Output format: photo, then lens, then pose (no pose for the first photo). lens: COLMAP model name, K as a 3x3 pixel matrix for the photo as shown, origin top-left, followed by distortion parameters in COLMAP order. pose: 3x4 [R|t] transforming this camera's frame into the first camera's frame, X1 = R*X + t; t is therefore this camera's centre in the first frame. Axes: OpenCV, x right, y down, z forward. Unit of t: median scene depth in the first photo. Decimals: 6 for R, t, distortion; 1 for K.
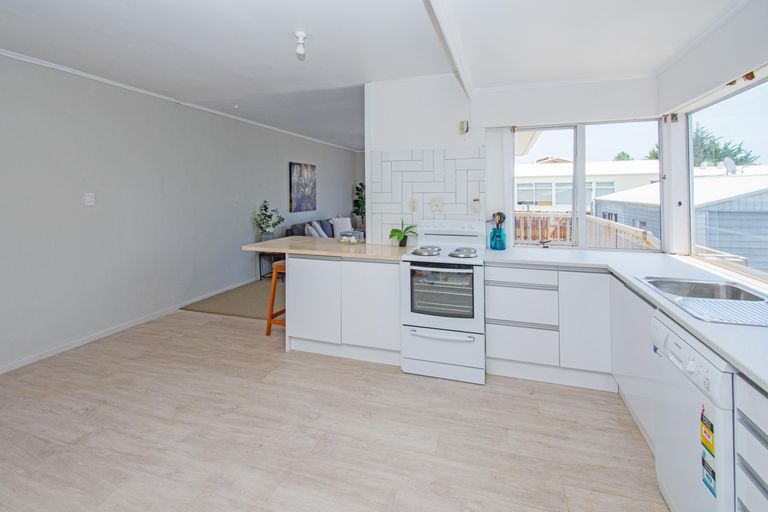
lens RADIAL K [[371.0, 0, 384.2], [0, 371.0, 235.1], [0, 0, 1]] dist [0.023769, -0.000475]
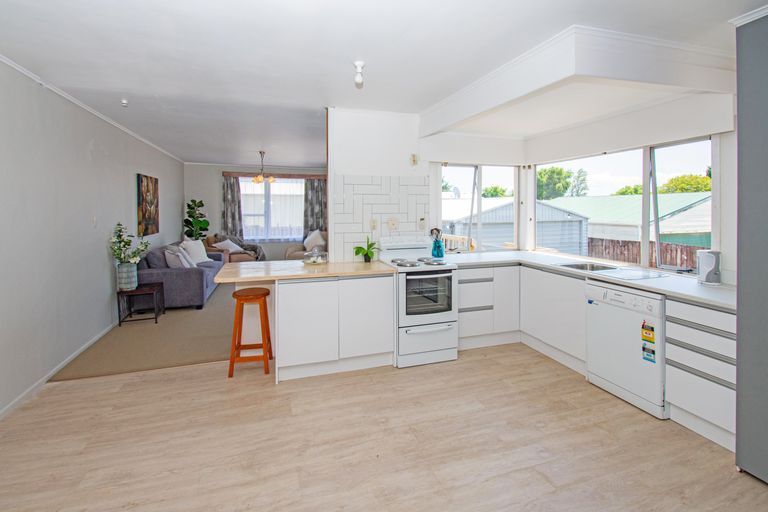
lens RADIAL K [[360.1, 0, 384.0], [0, 360.1, 256.0], [0, 0, 1]] dist [0.041992, -0.025442]
pose [[0.801565, -0.077825, 0.592820, -0.648549], [0.068663, 0.996915, 0.038033, -0.029098], [-0.593951, 0.010219, 0.804436, 0.116073]]
